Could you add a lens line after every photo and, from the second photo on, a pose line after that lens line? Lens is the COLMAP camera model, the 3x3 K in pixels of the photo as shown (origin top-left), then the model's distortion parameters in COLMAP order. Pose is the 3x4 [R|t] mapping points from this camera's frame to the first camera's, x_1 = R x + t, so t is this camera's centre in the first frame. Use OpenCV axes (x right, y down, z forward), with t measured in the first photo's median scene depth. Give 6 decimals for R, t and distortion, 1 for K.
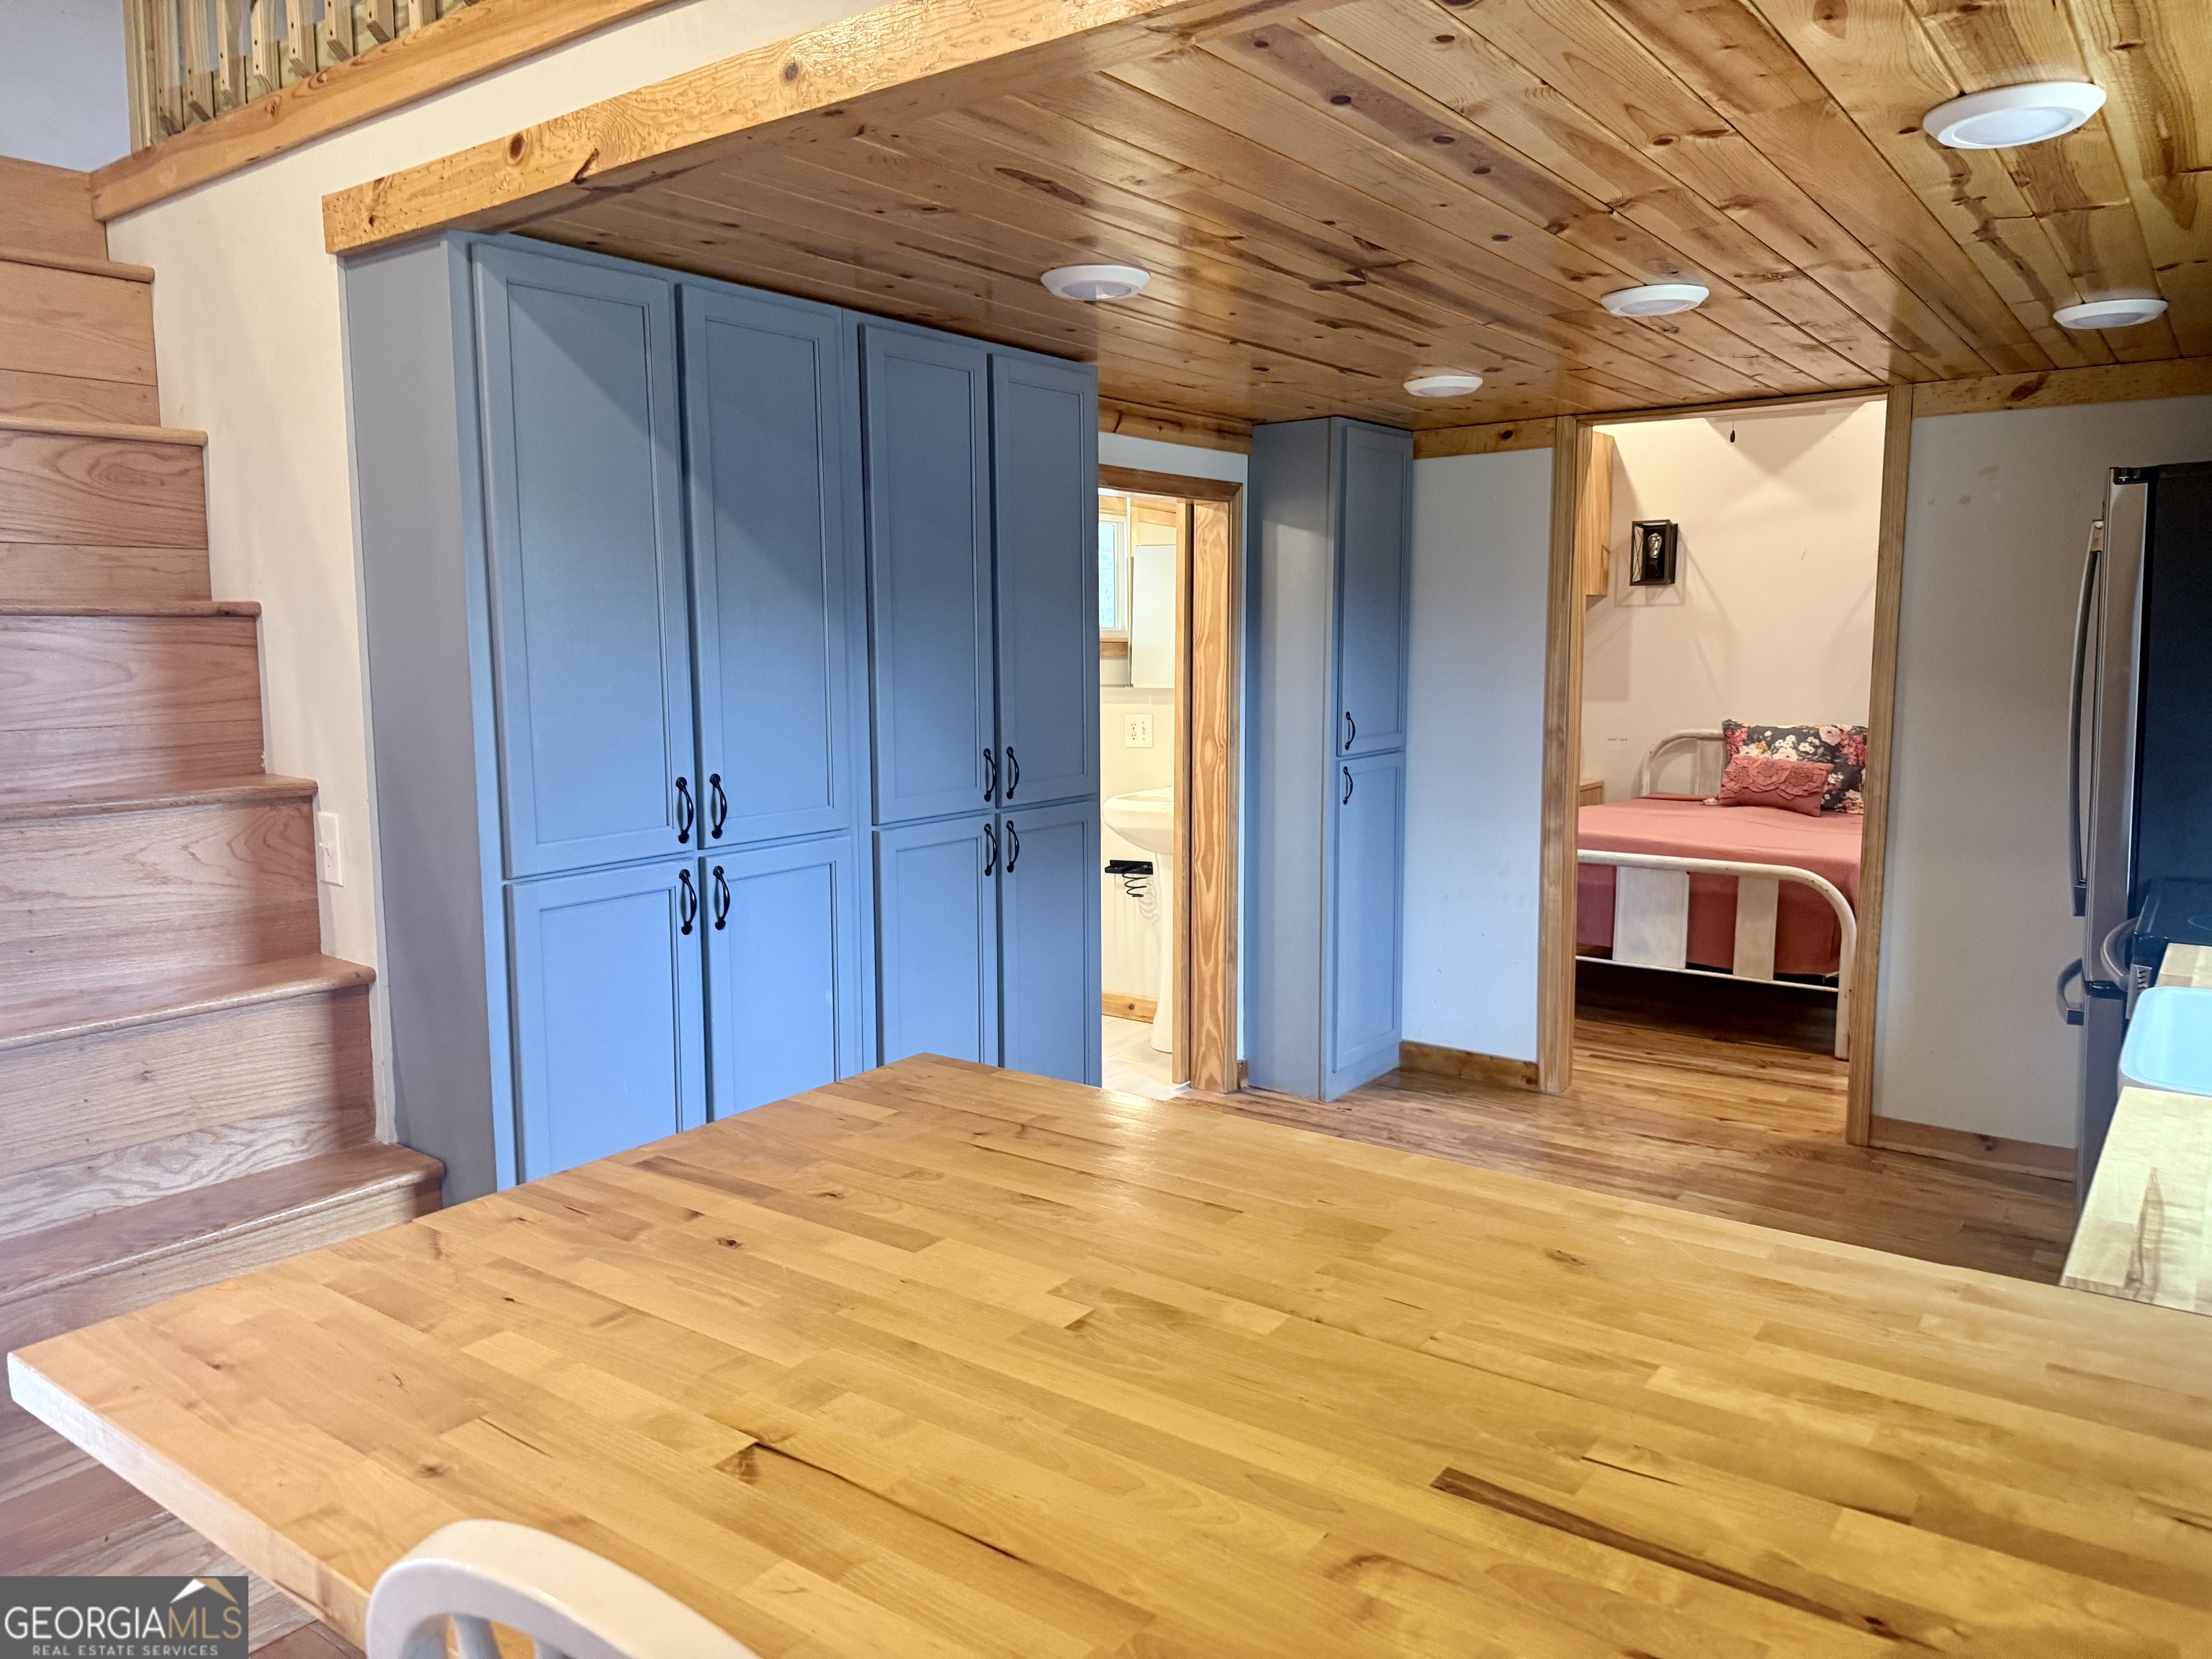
lens RADIAL K [[1548.8, 0, 1103.1], [0, 1548.8, 815.7], [0, 0, 1]] dist [0.066662, -0.088805]
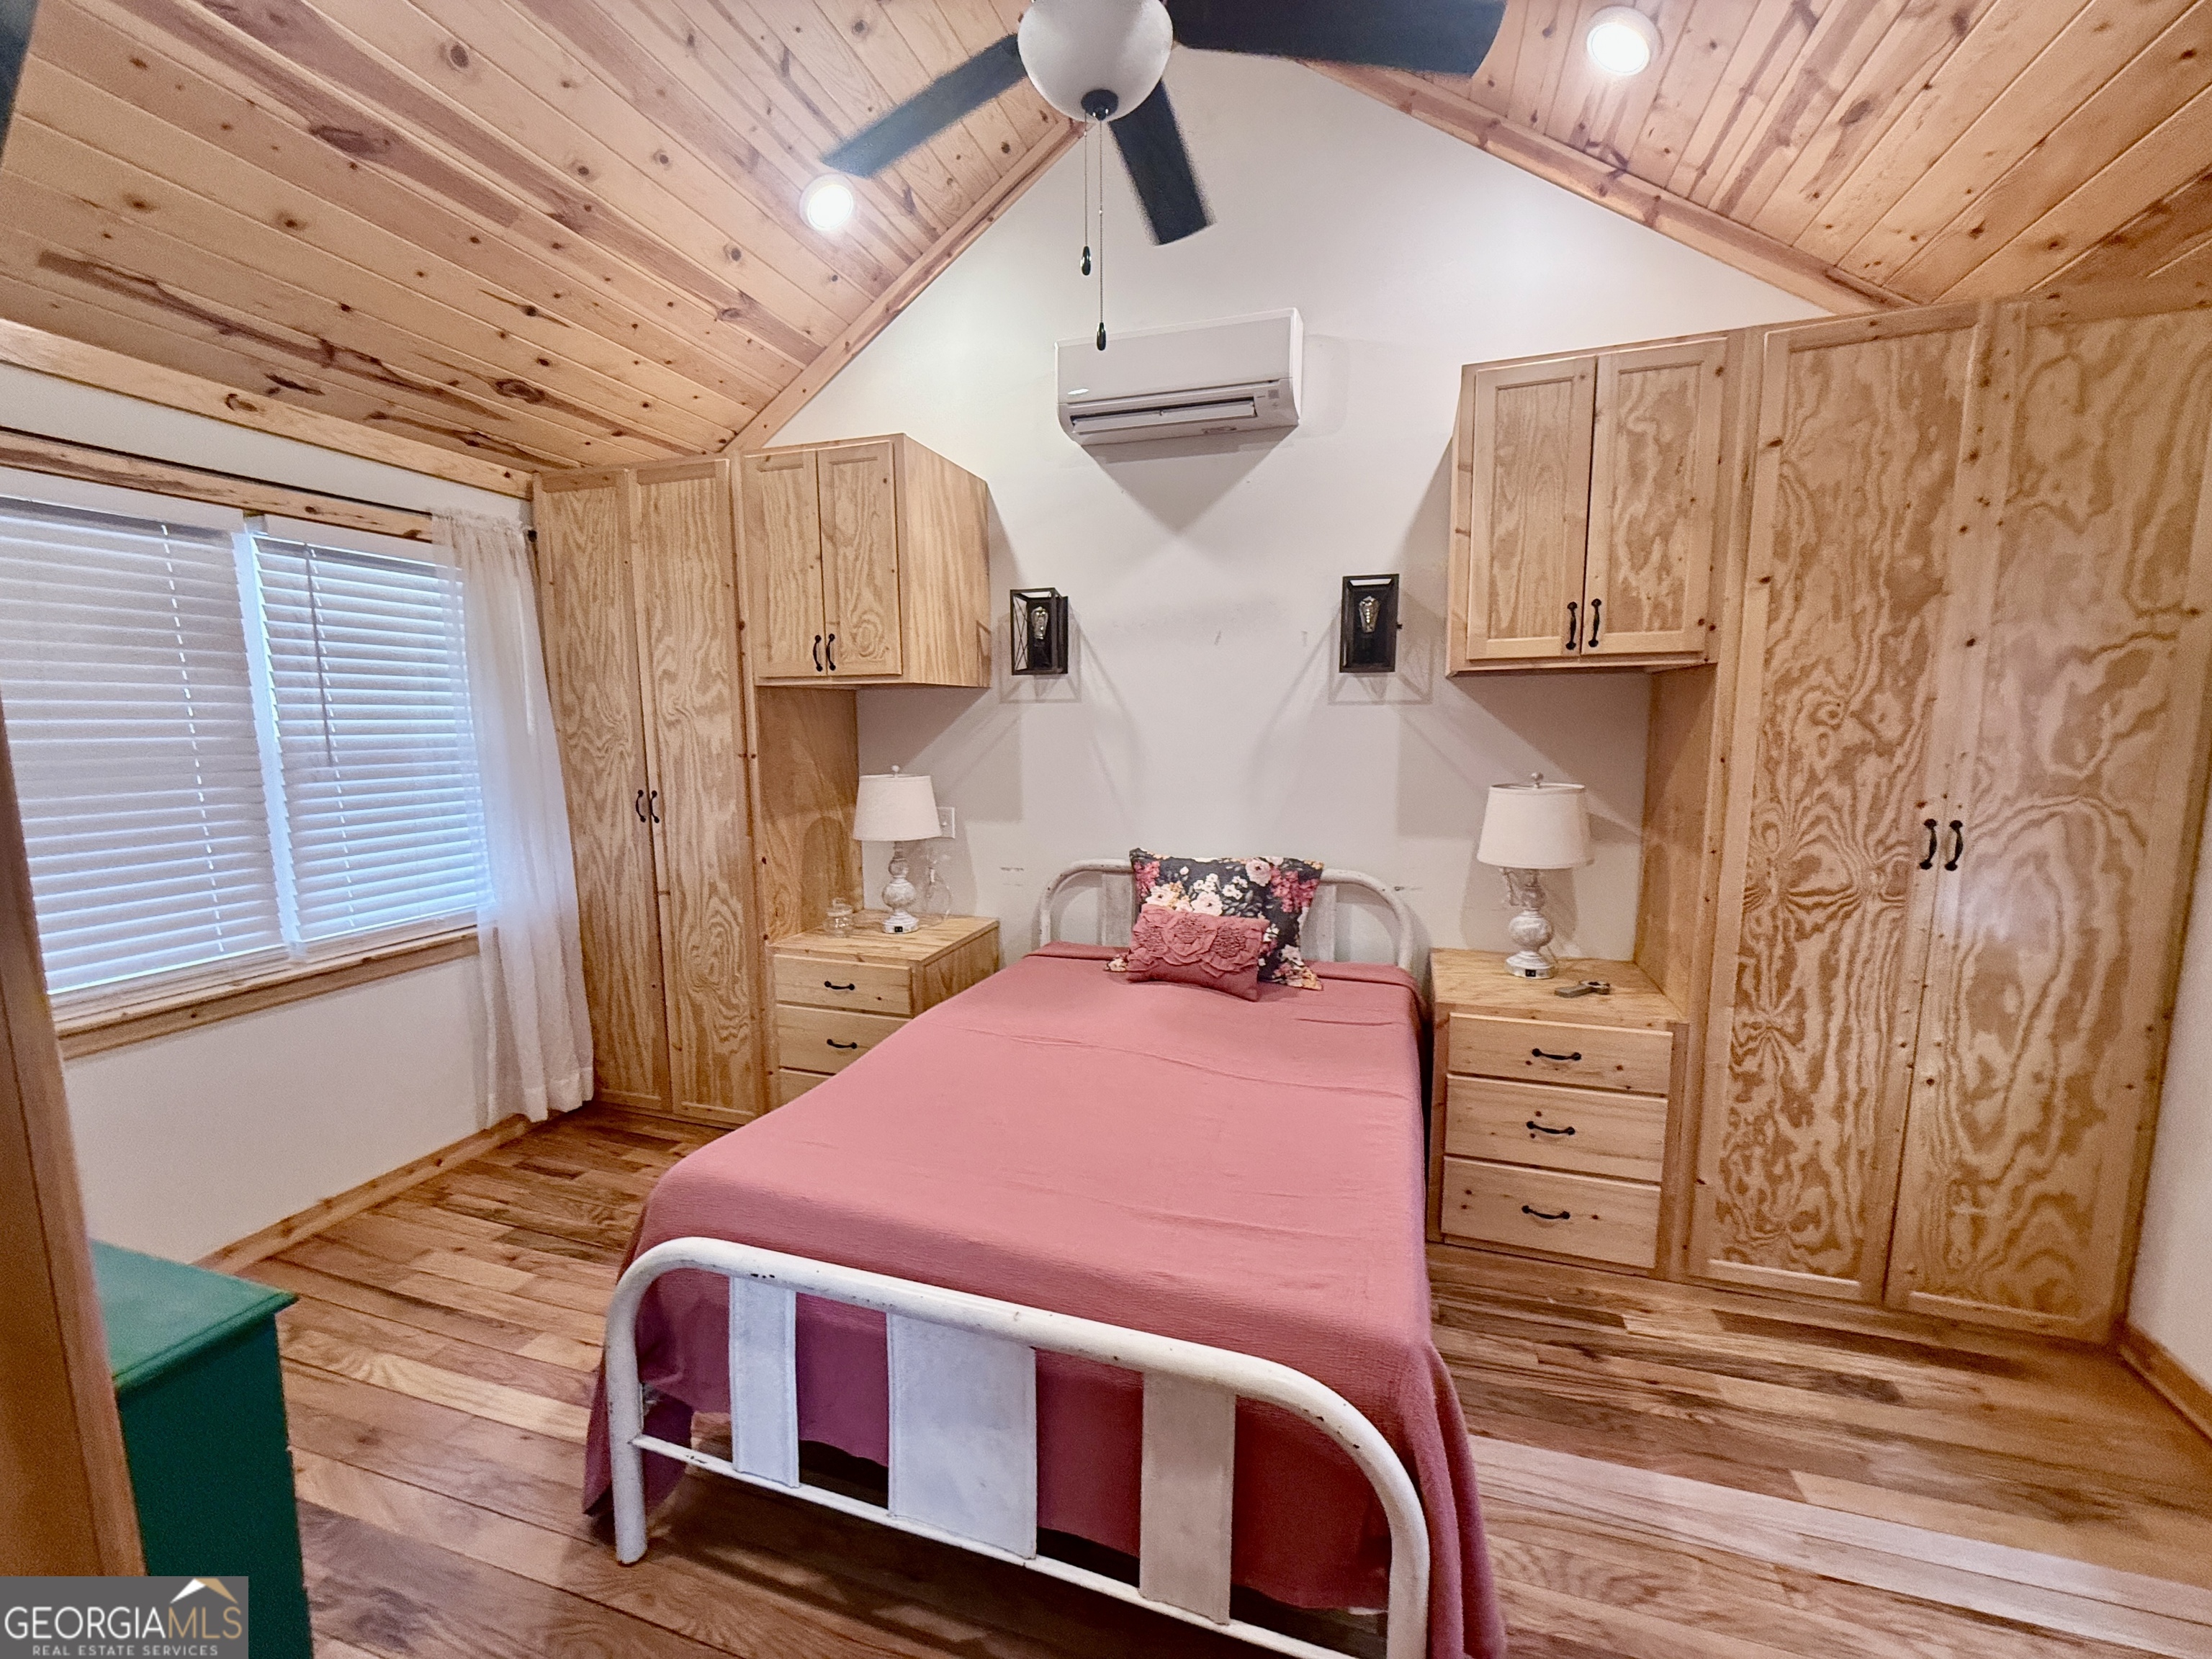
lens RADIAL K [[878.3, 0, 1113.0], [0, 878.3, 835.0], [0, 0, 1]] dist [0.000420, -0.000599]
pose [[0.945418, -0.039430, 0.323465, 0.341613], [0.035521, 0.999207, 0.017984, -0.105534], [-0.323918, -0.005513, 0.946069, 0.813255]]
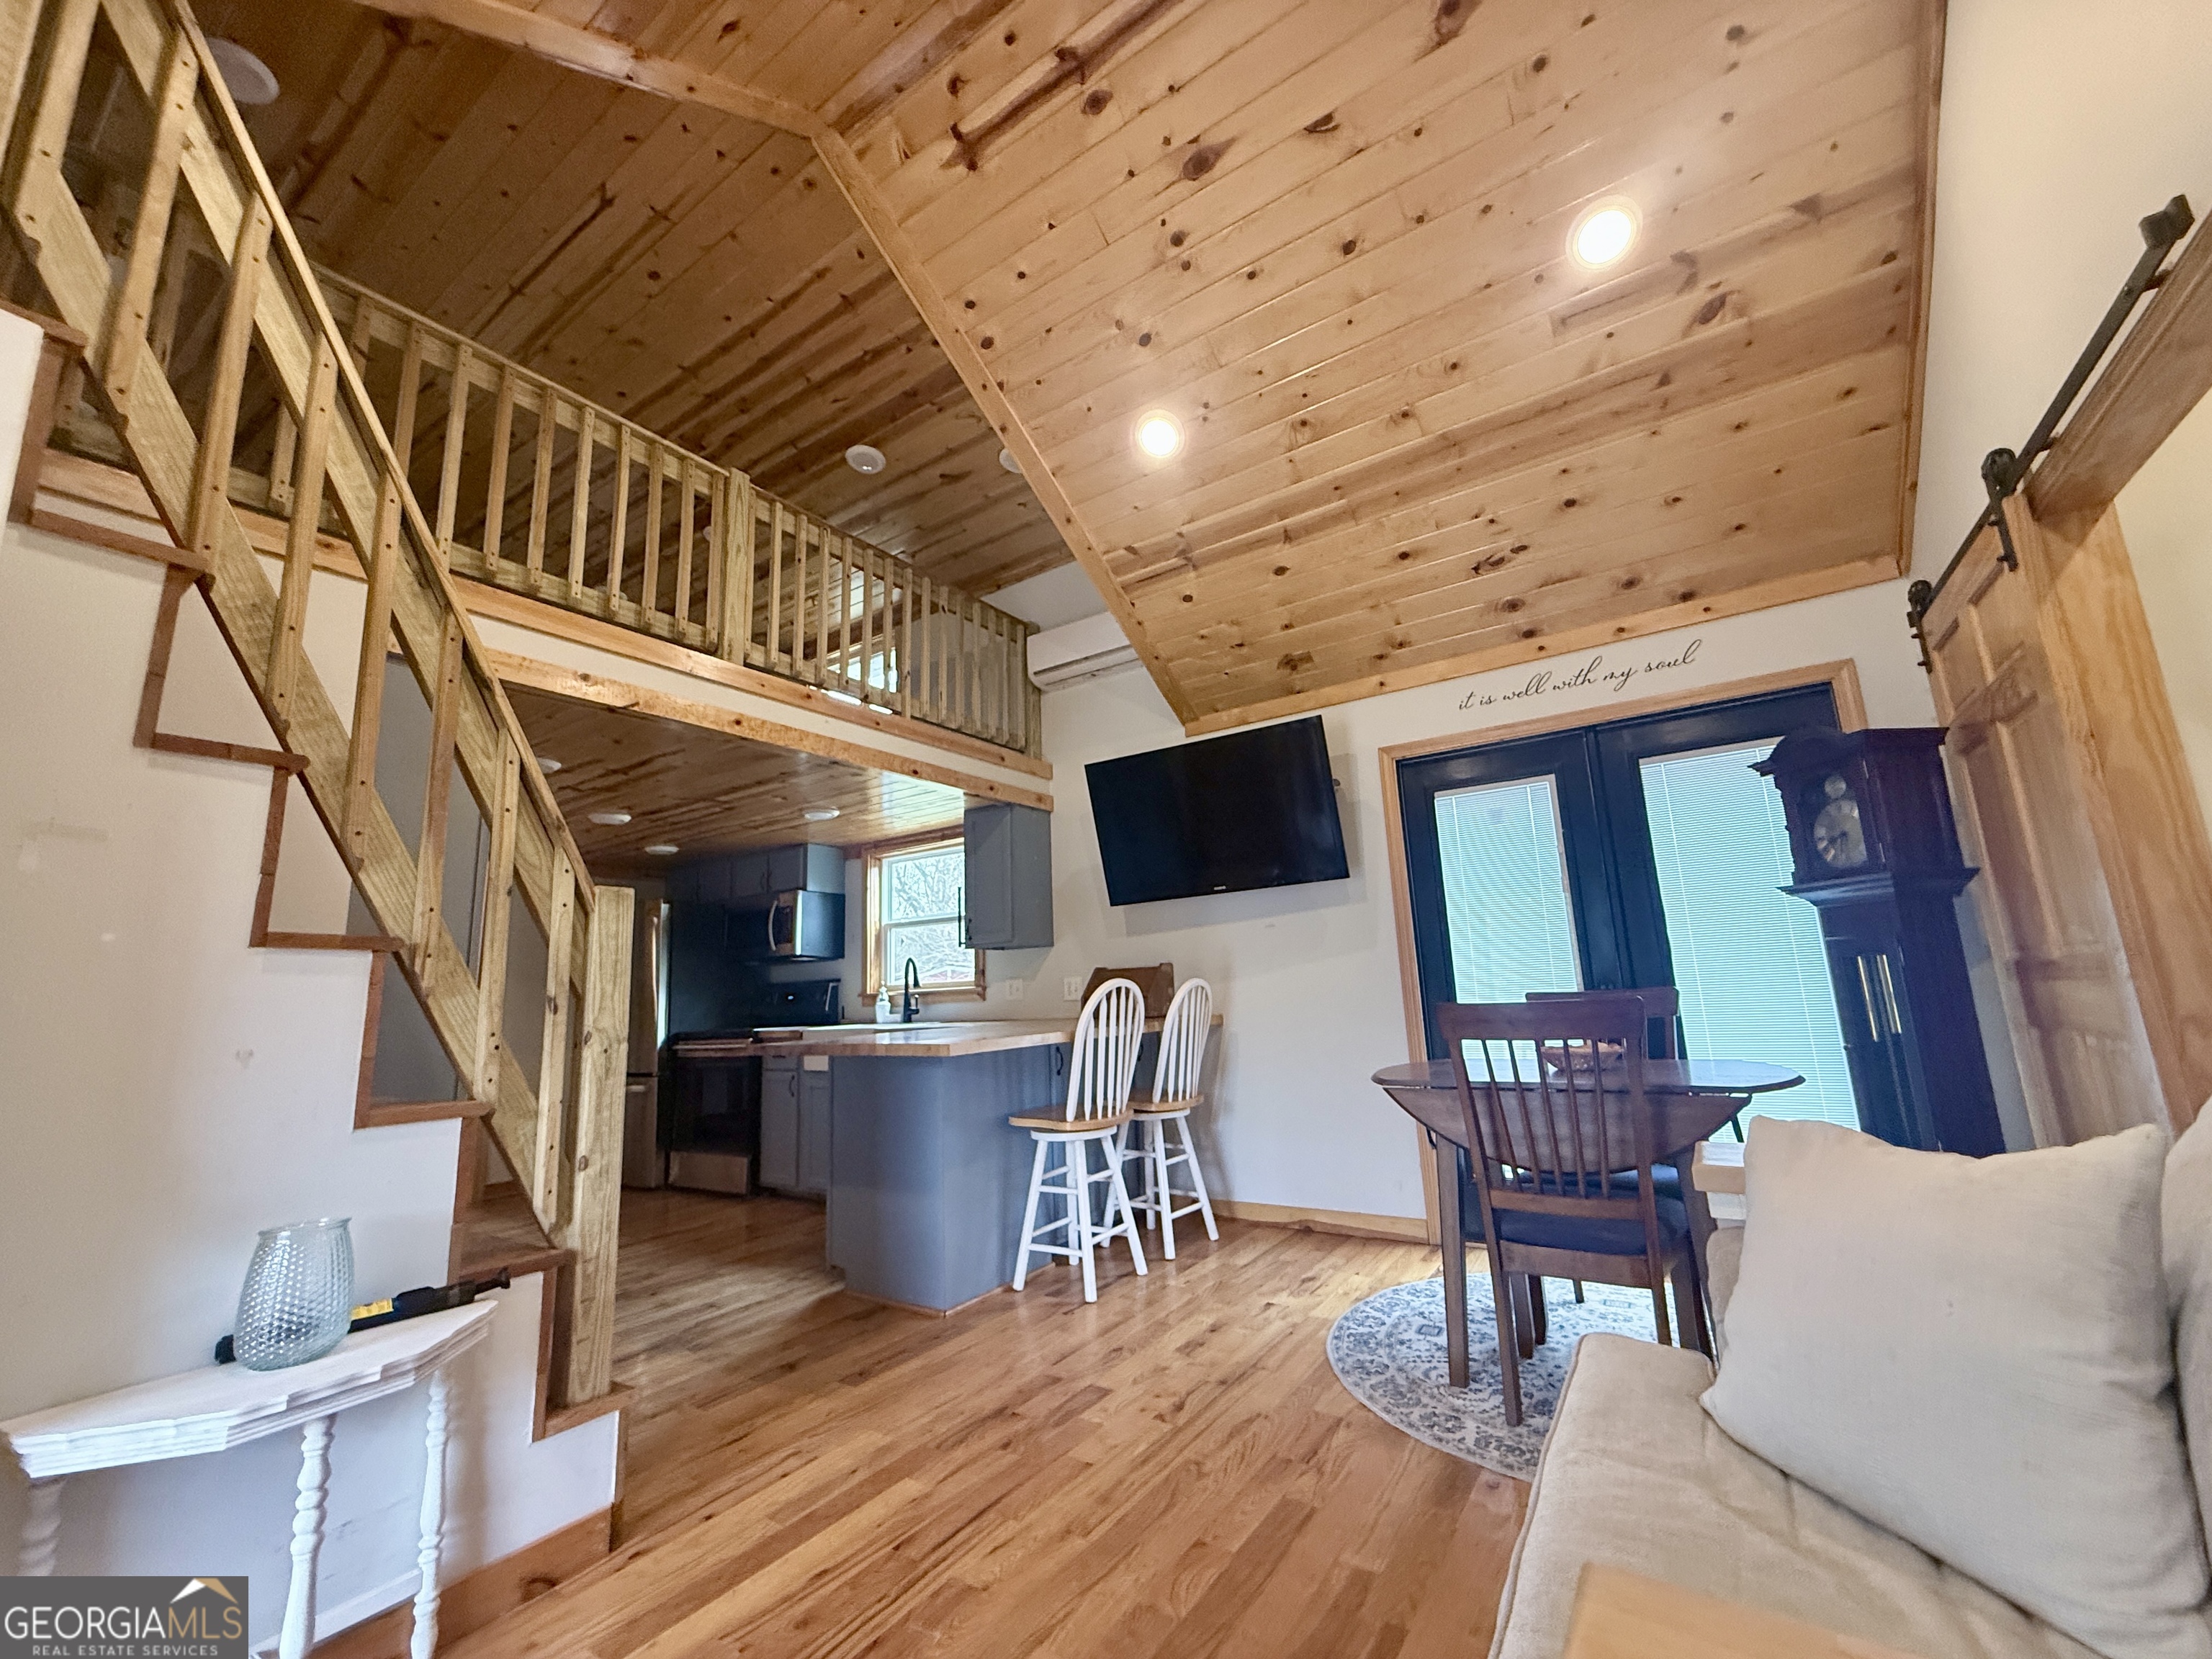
lens RADIAL K [[878.3, 0, 1097.8], [0, 878.3, 828.3], [0, 0, 1]] dist [0.000420, -0.000599]
pose [[-0.042056, 0.195768, 0.979748, -0.672798], [0.160325, 0.969230, -0.186784, 0.063677], [-0.986168, 0.149223, -0.072149, 0.153134]]
